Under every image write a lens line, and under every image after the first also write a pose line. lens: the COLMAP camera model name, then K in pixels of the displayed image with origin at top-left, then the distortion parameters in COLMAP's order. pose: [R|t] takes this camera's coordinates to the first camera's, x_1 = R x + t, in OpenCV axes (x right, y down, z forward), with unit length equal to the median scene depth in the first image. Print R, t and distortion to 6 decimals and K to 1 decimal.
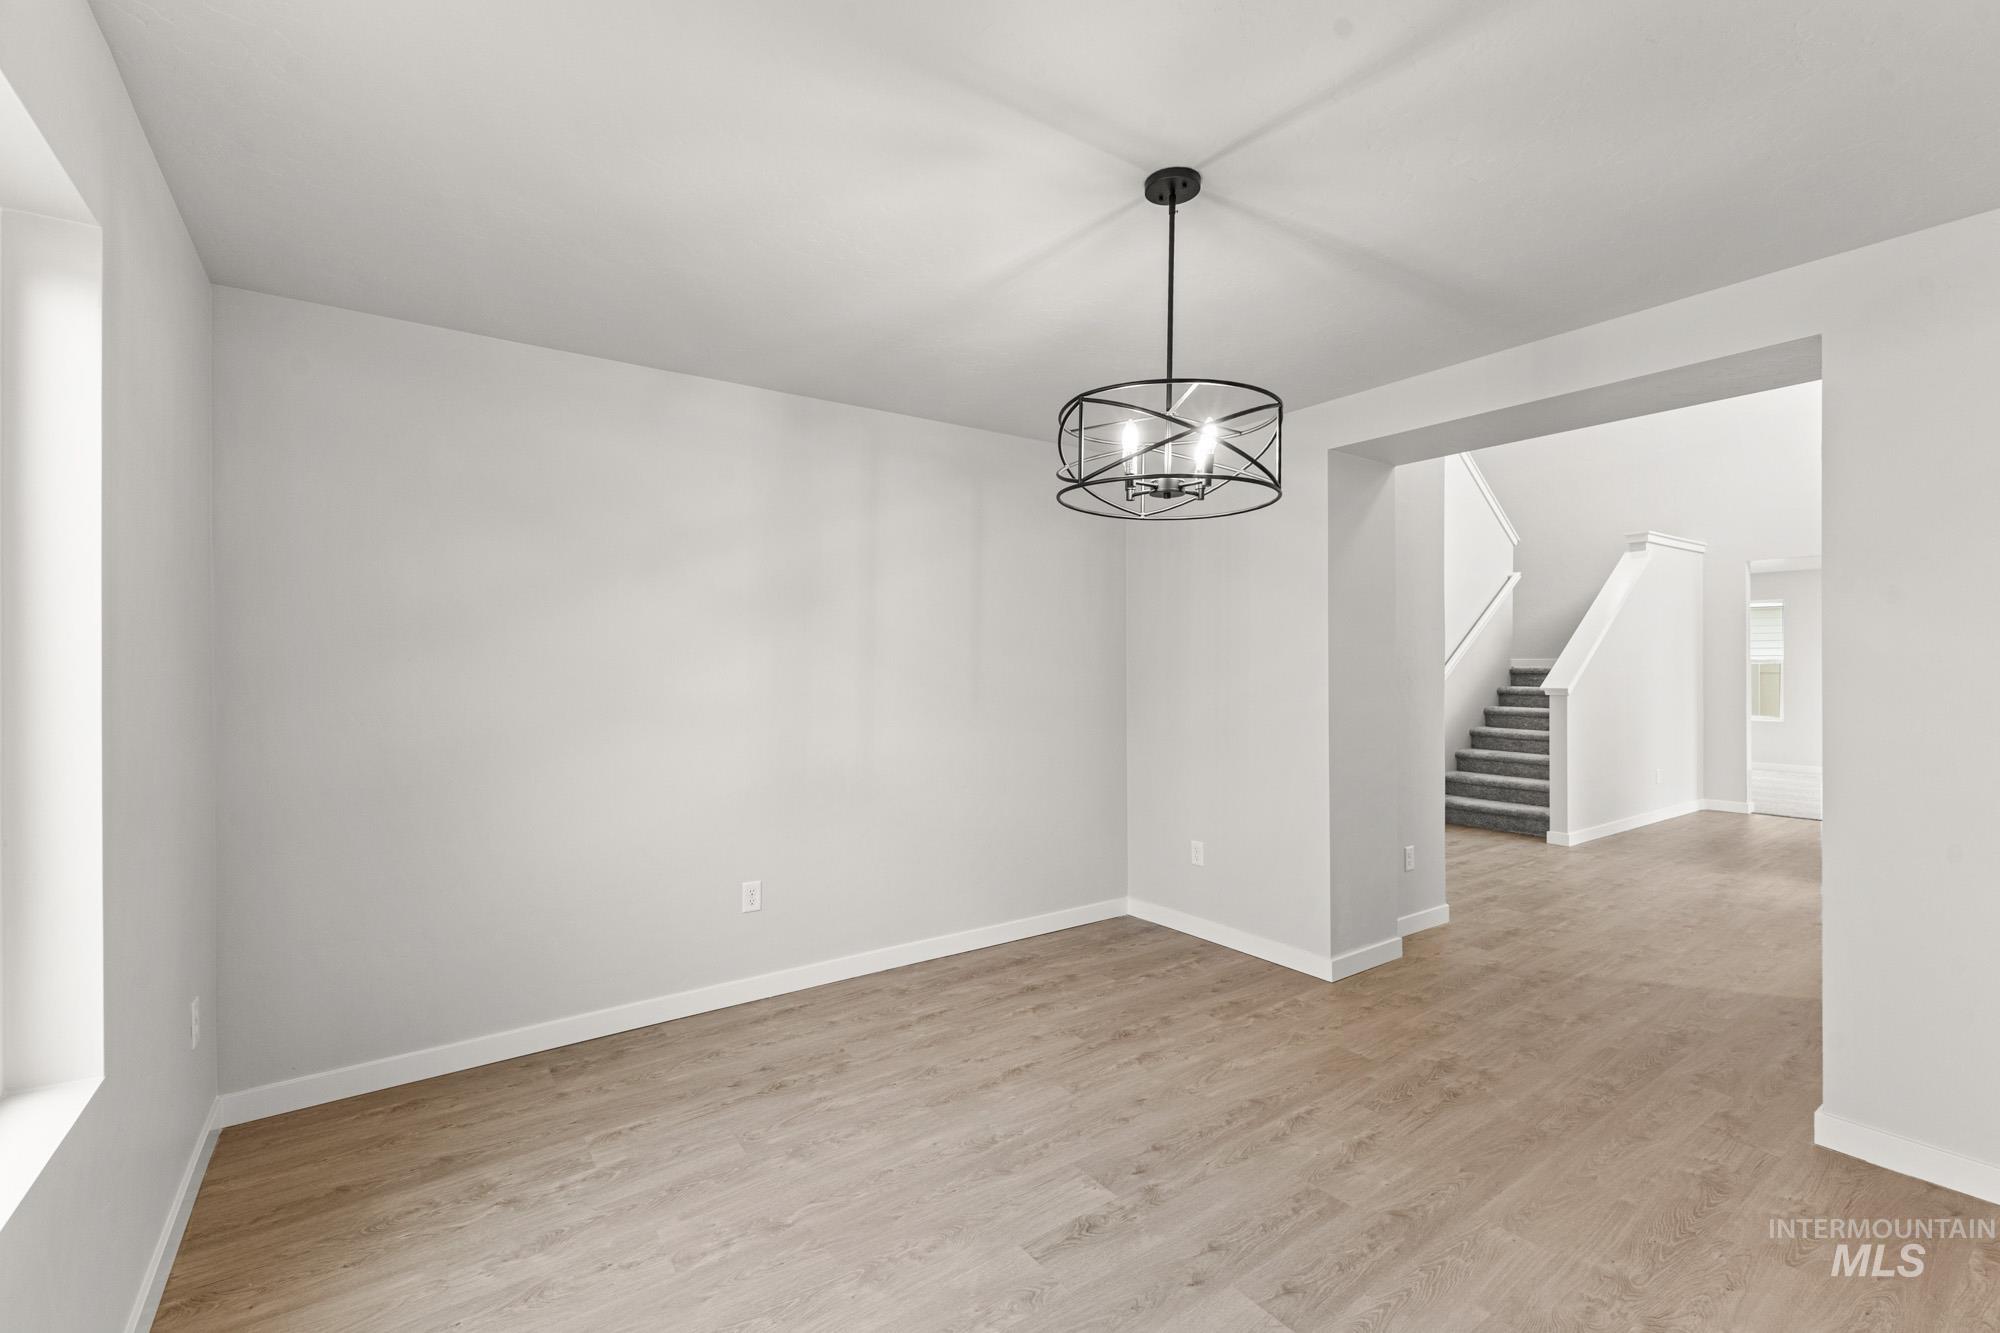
lens RADIAL K [[864.9, 0, 1004.8], [0, 864.9, 666.4], [0, 0, 1]] dist [0.000761, -0.003657]
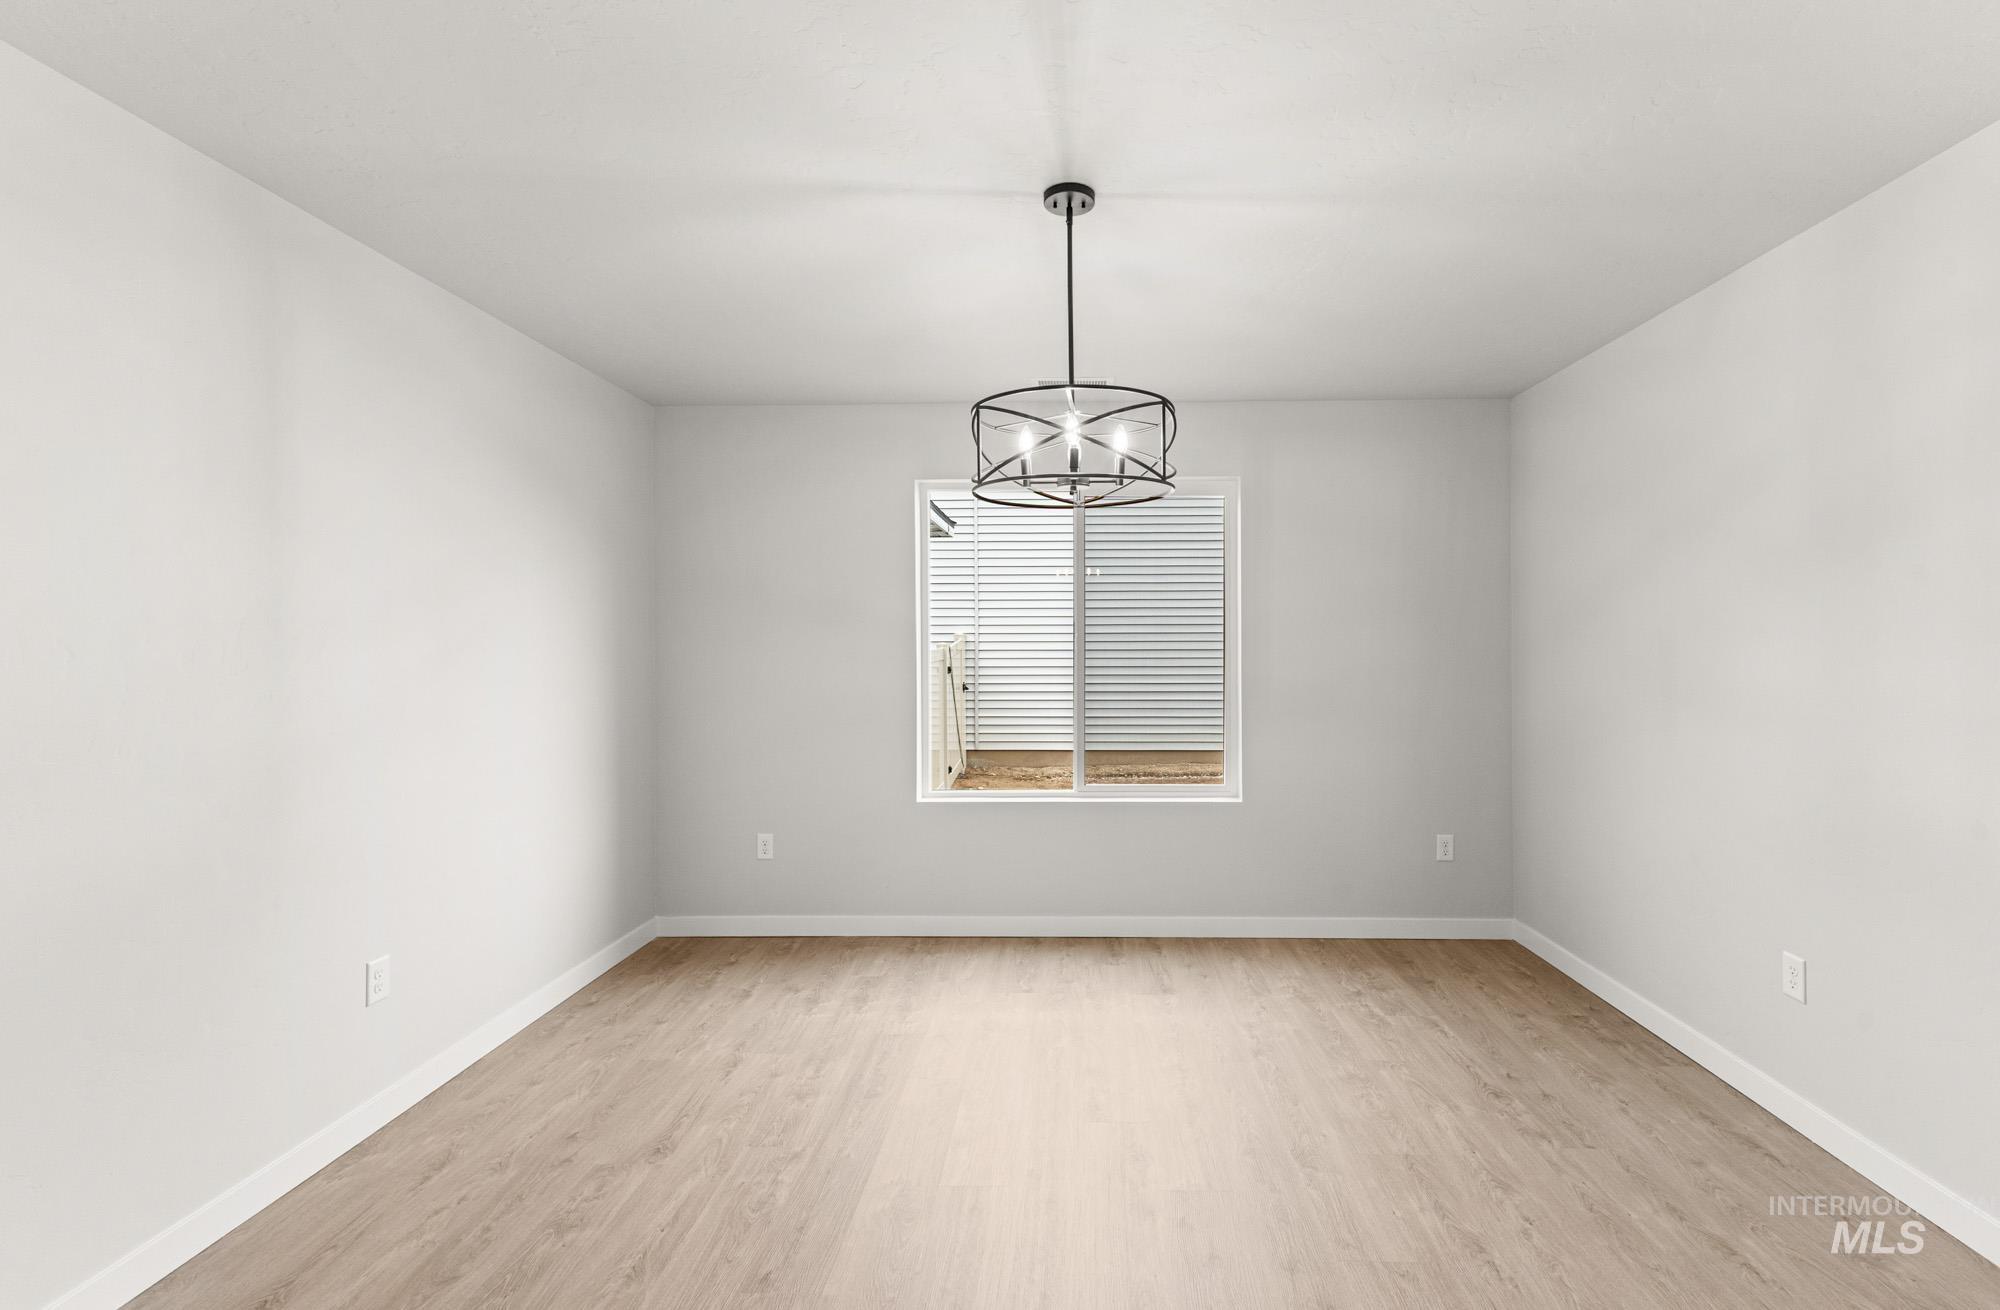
lens RADIAL K [[940.2, 0, 1001.3], [0, 940.2, 649.1], [0, 0, 1]] dist [0.018704, -0.000260]
pose [[-0.656798, 0.017299, -0.753868, 0.883408], [0.010328, 0.999849, 0.013946, -0.010112], [0.753996, 0.001373, -0.656877, 1.327604]]
